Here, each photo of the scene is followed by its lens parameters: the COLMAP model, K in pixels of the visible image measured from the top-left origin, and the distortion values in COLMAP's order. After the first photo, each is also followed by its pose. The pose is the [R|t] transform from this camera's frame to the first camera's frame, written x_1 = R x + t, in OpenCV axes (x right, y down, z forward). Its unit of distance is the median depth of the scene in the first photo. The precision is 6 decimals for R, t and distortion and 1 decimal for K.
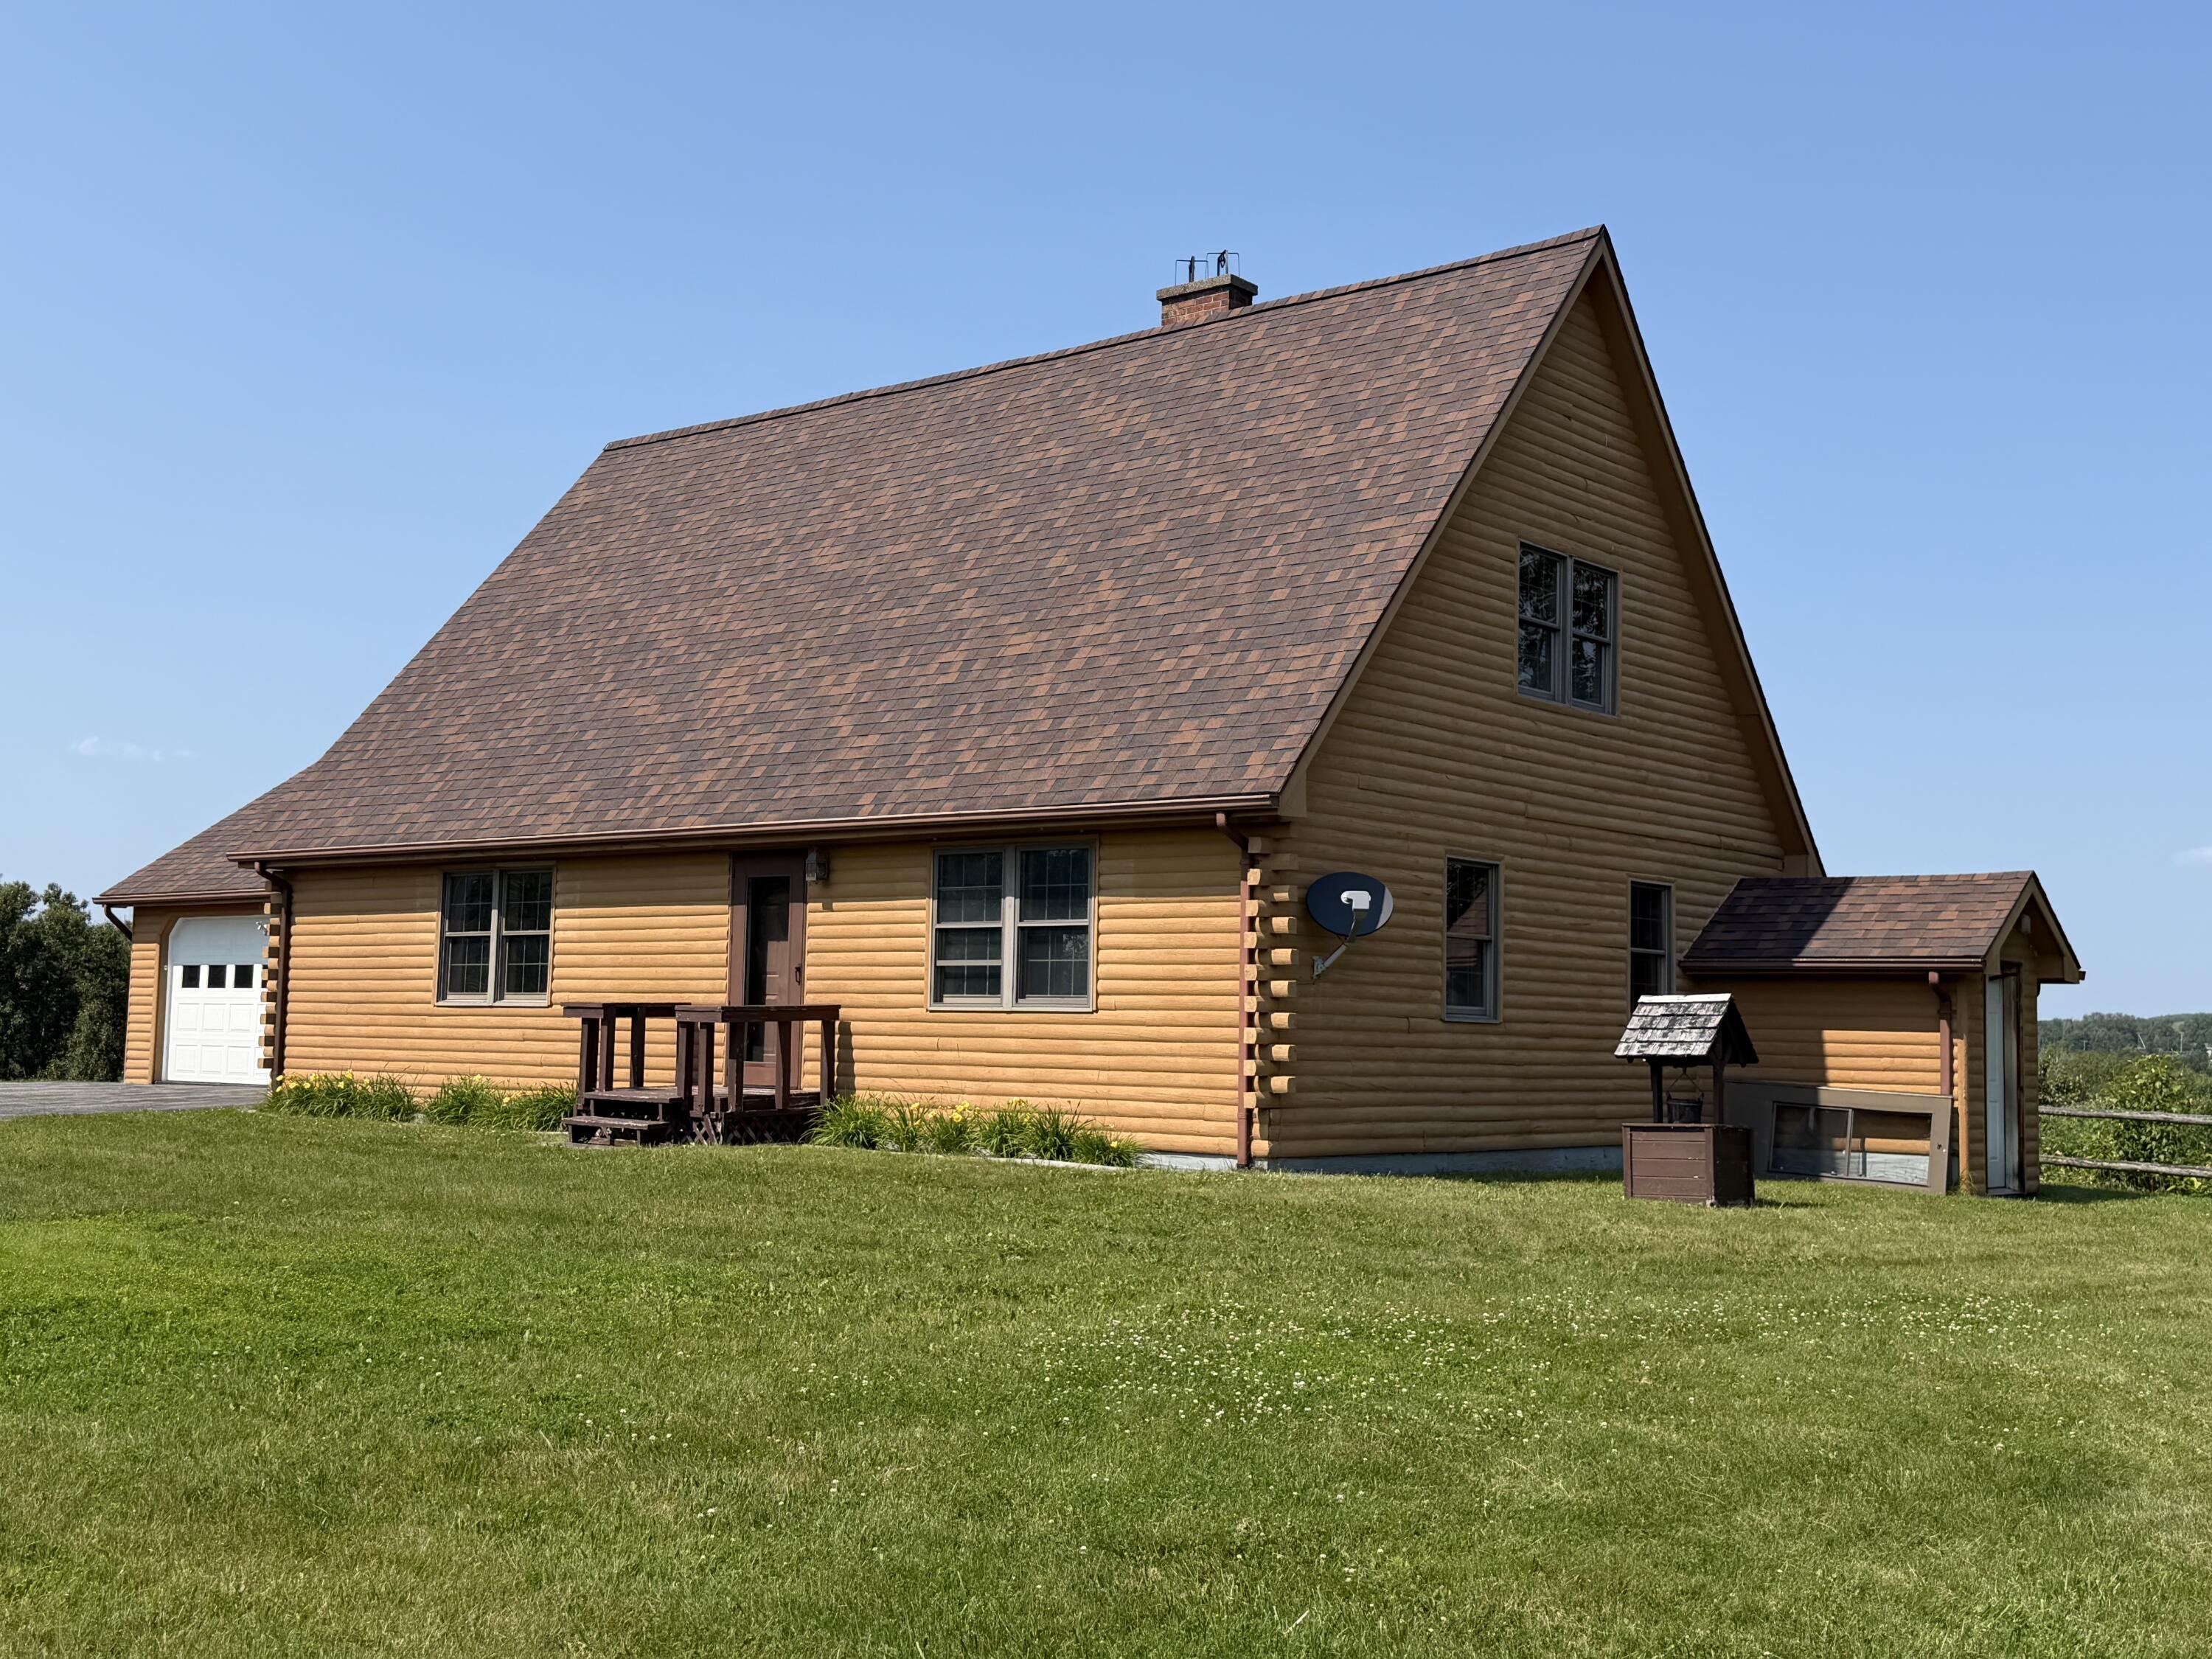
lens RADIAL K [[2460.6, 0, 1106.0], [0, 2460.6, 829.5], [0, 0, 1]] dist [0.141461, -0.018239]
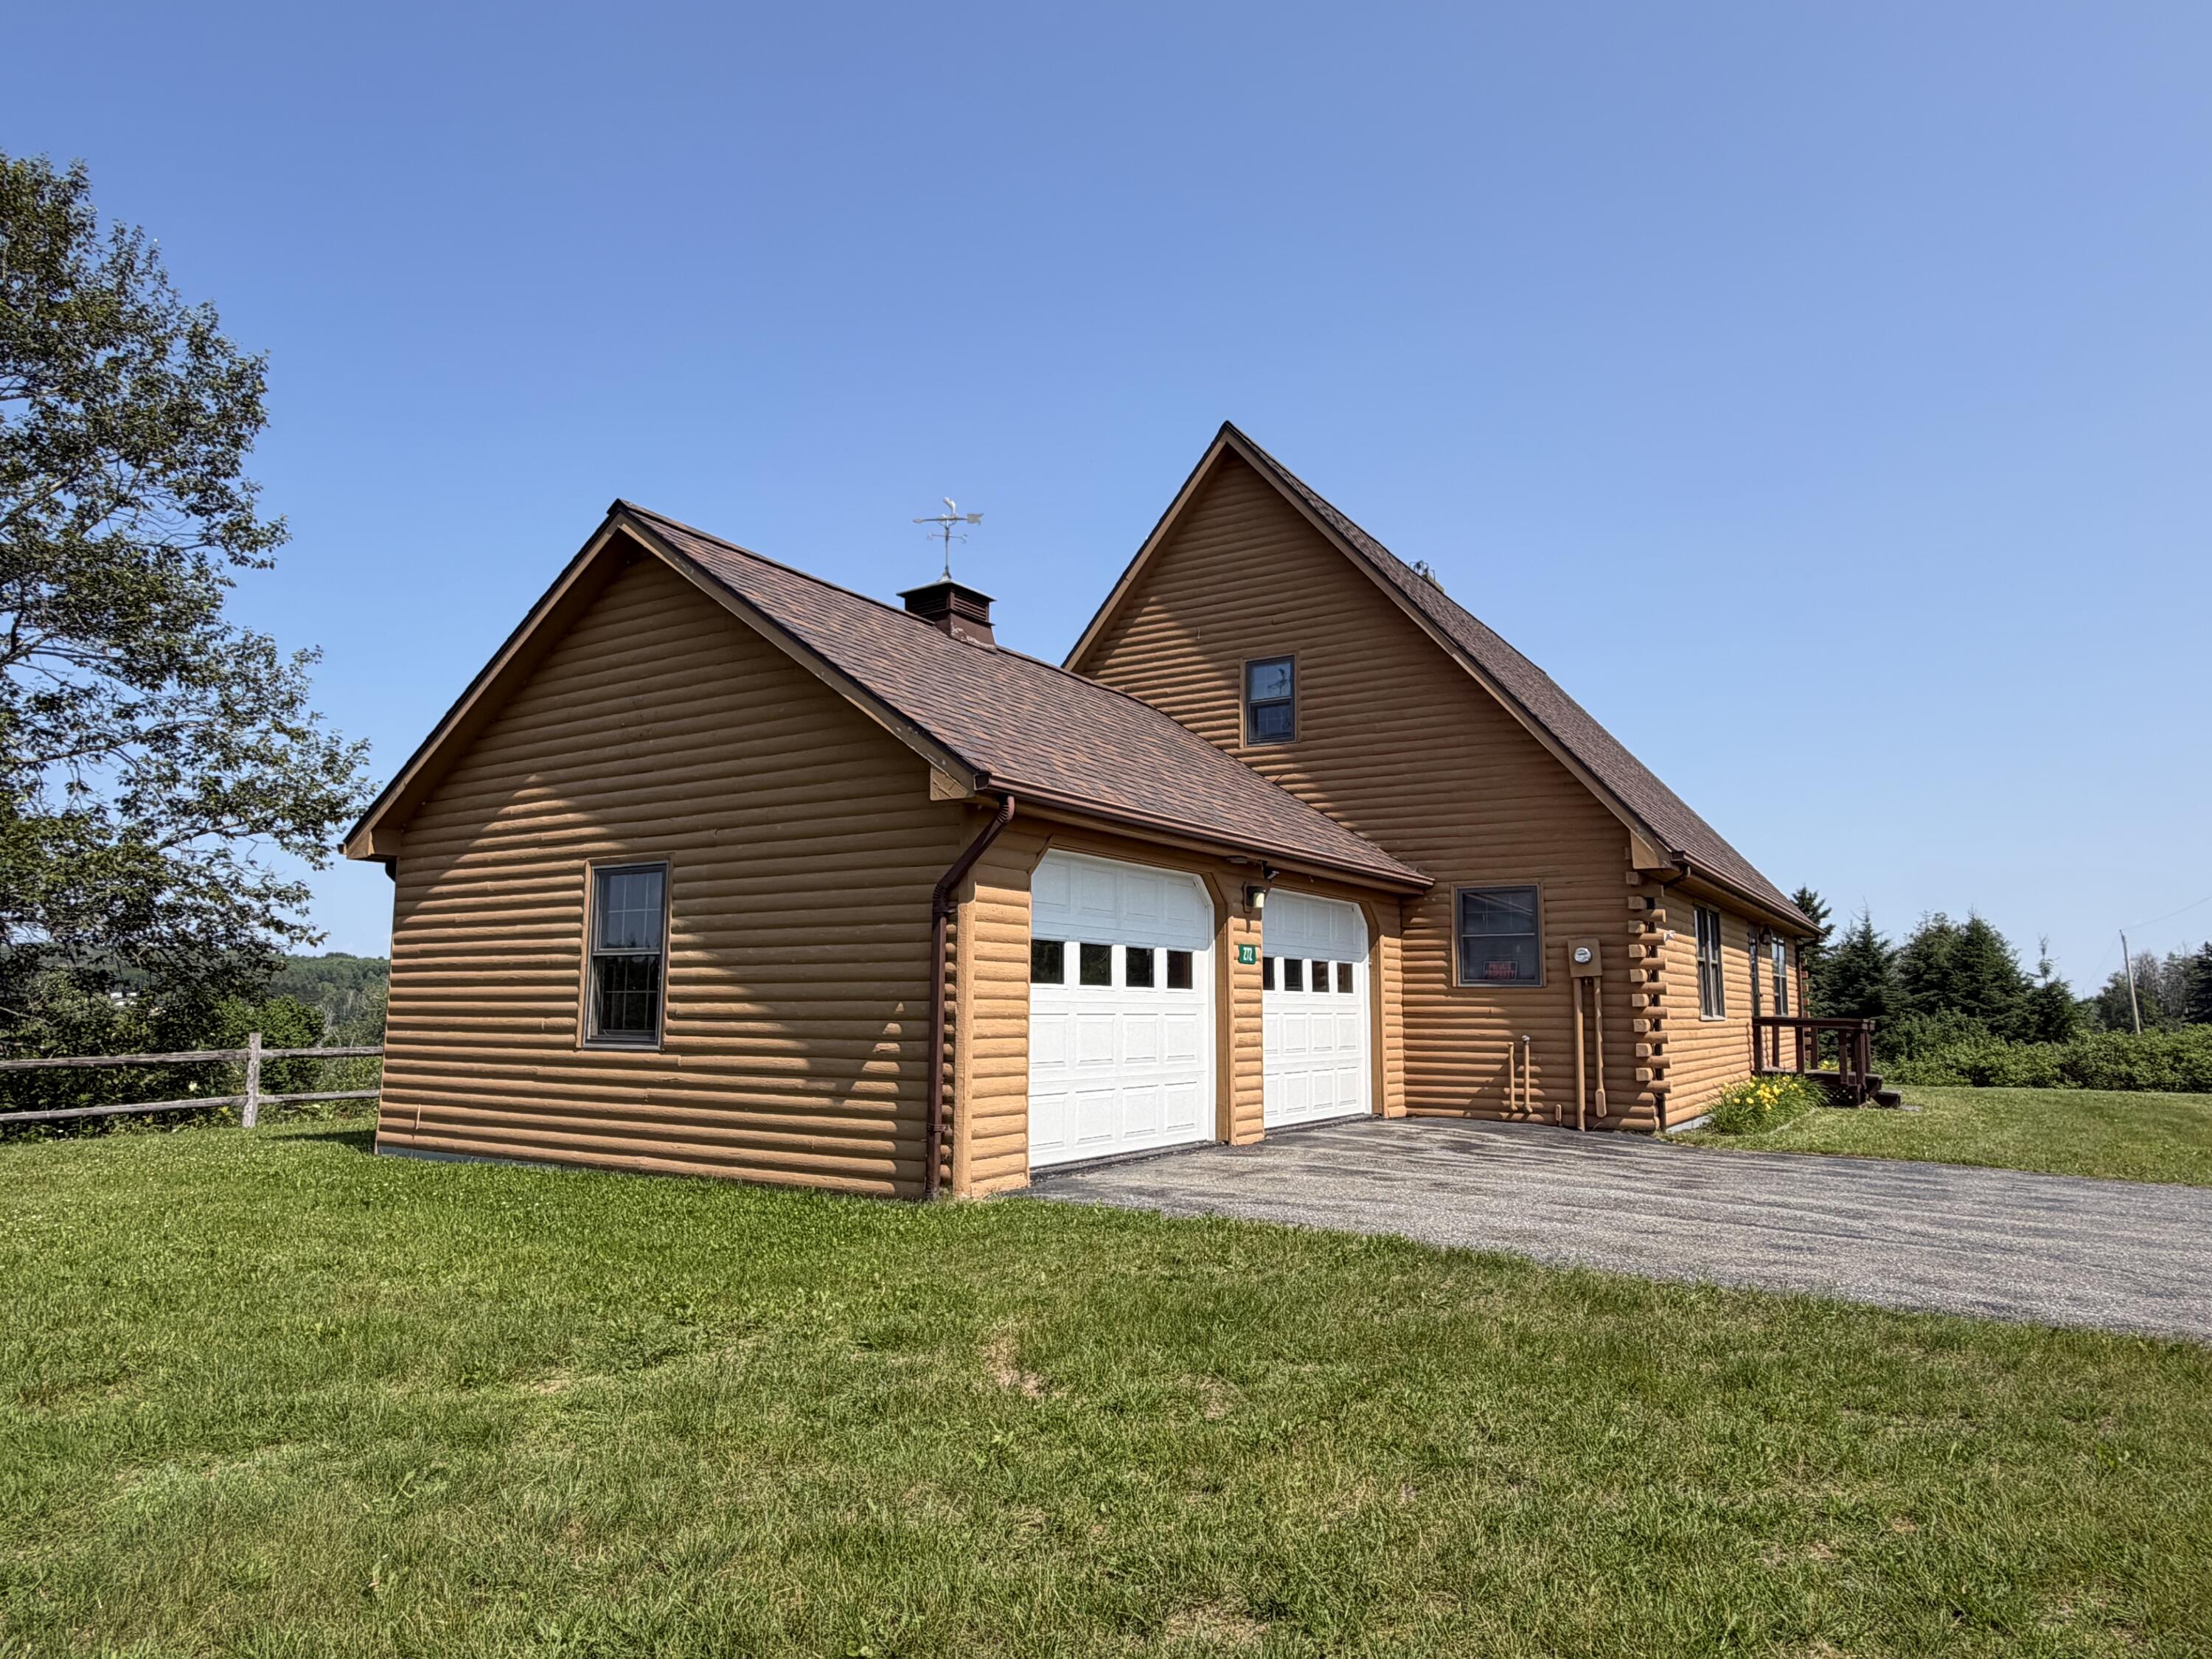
lens RADIAL K [[1338.9, 0, 1092.5], [0, 1338.9, 823.8], [0, 0, 1]] dist [-0.006330, -0.001691]
pose [[-0.112246, 0.115637, 0.986929, -0.971119], [-0.092743, 0.987651, -0.126269, 0.096989], [-0.989343, -0.105704, -0.100135, 1.534641]]
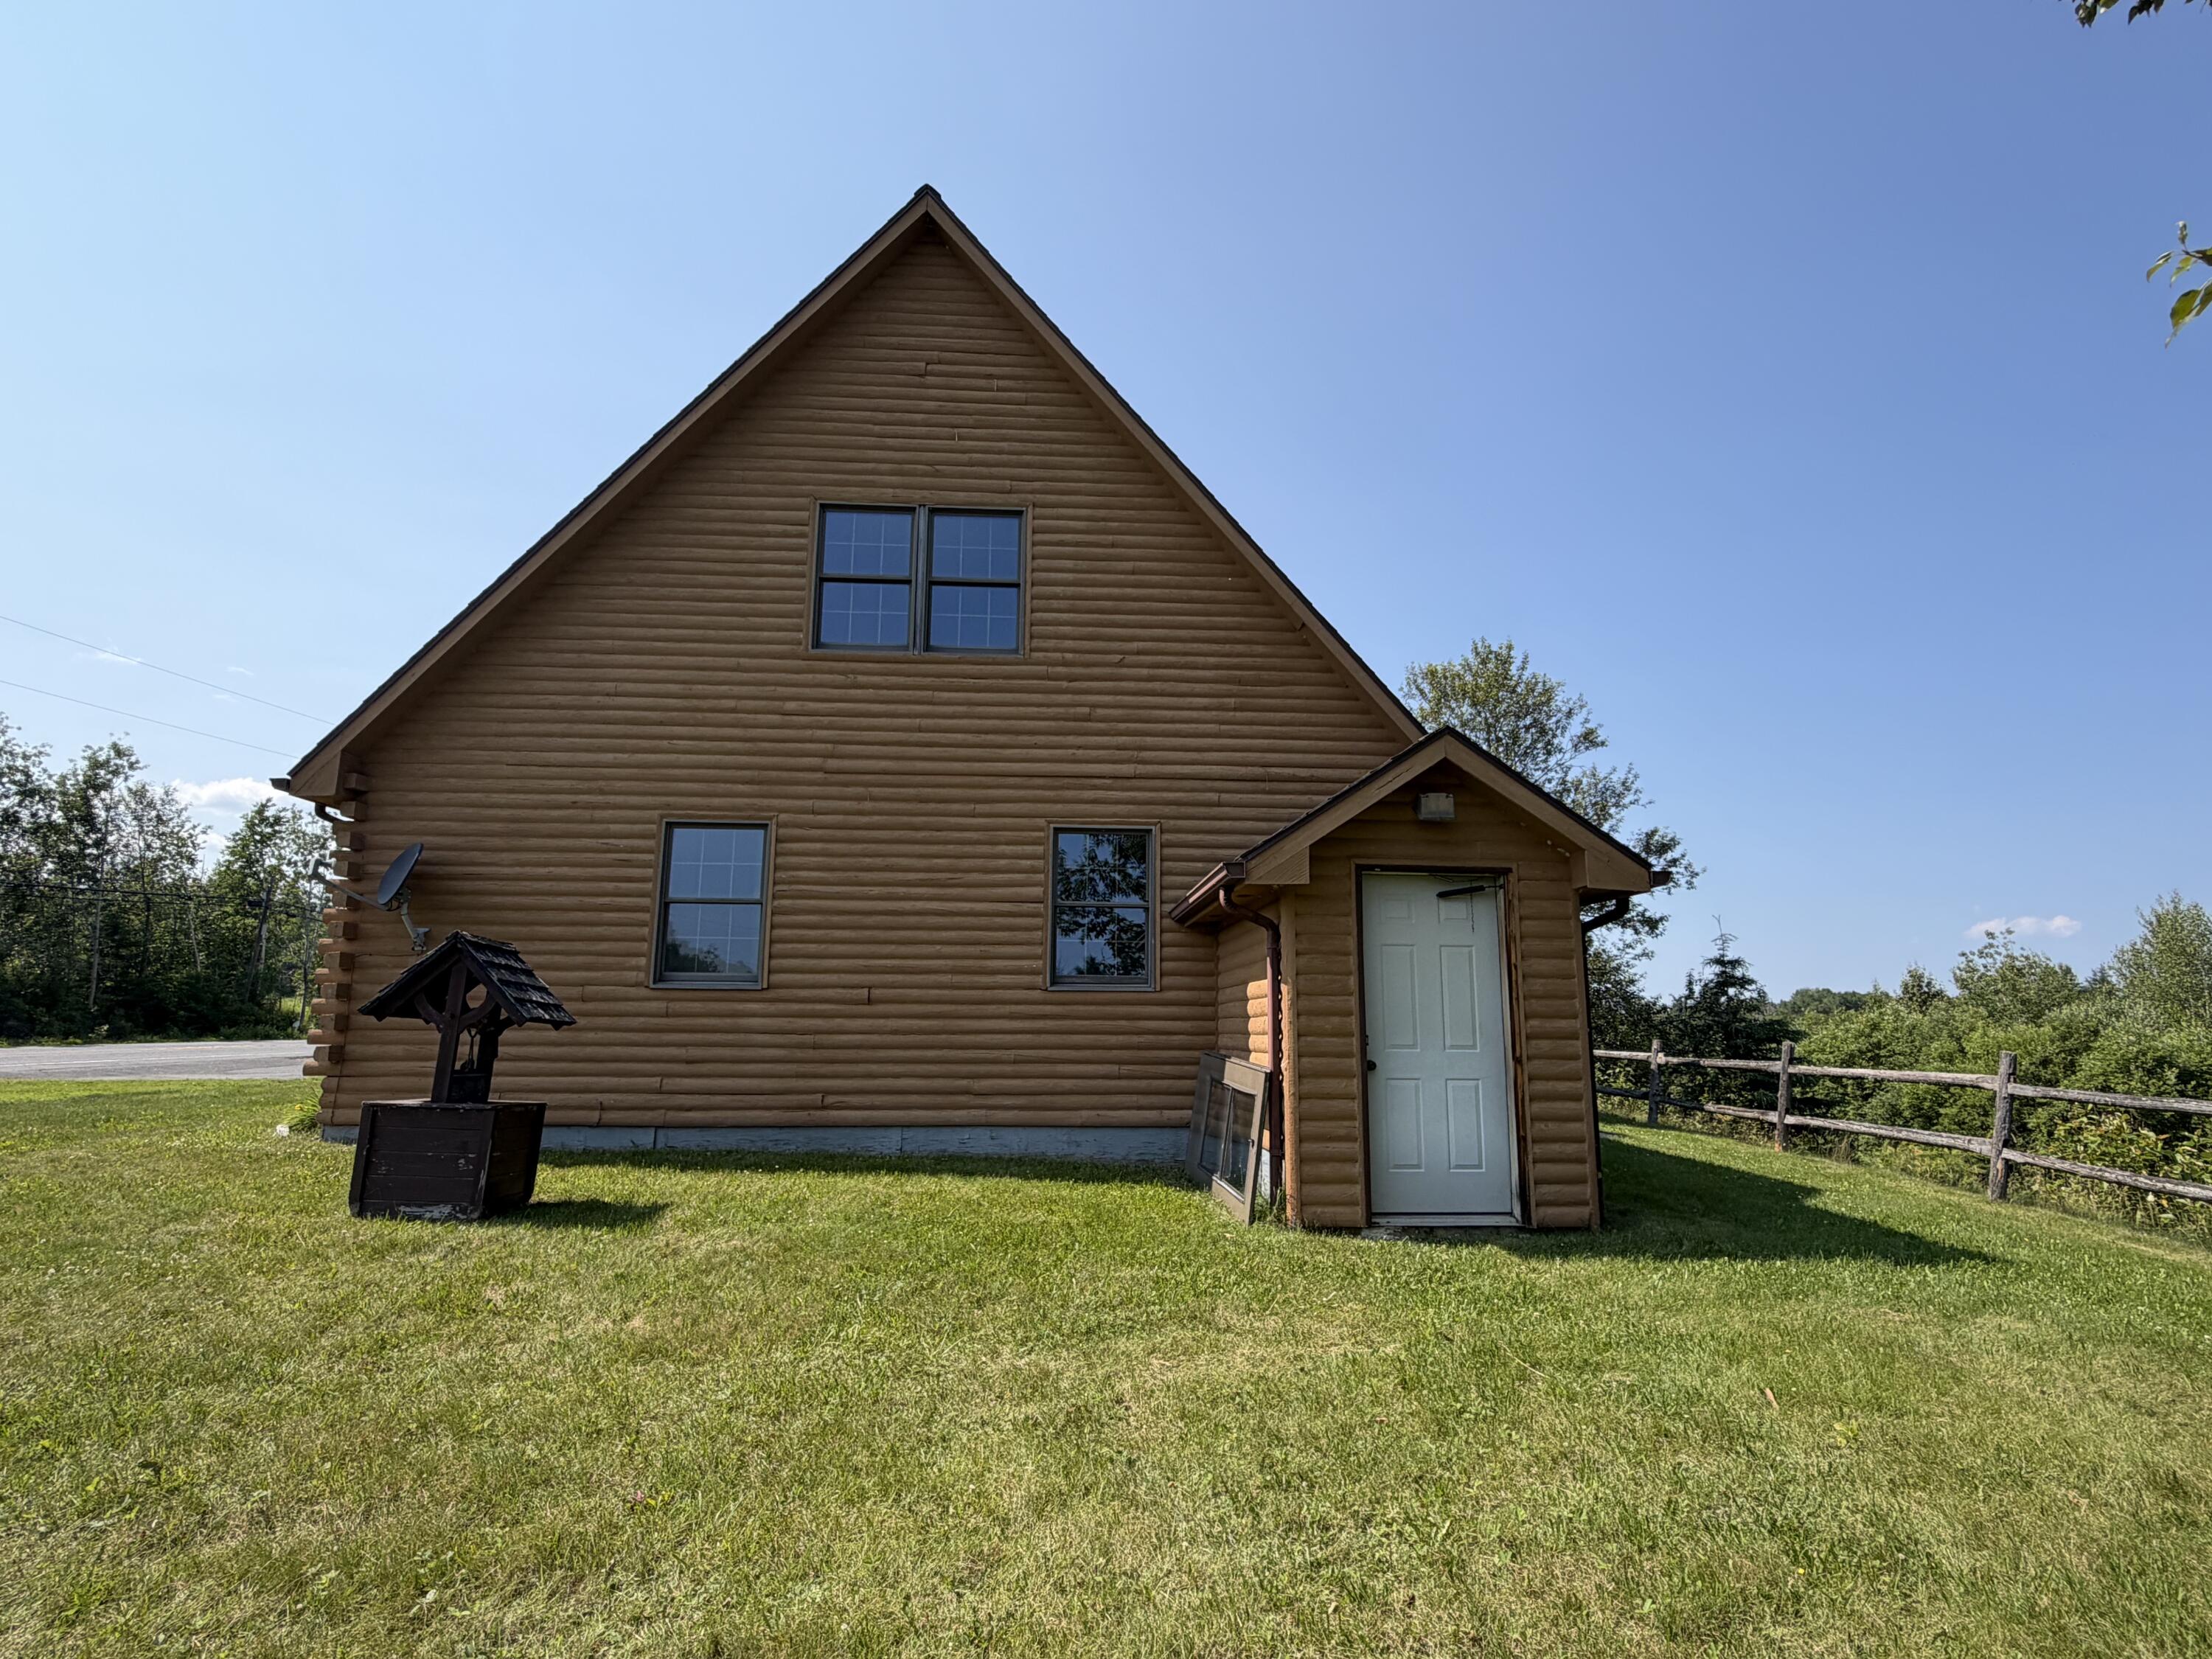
lens RADIAL K [[1111.5, 0, 1106.0], [0, 1111.5, 829.5], [0, 0, 1]] dist [0.001898, 0.000484]
pose [[0.682050, -0.142443, -0.717299, 0.534972], [0.068522, 0.988980, -0.131240, 0.078624], [0.728088, 0.040362, 0.684294, 0.761903]]
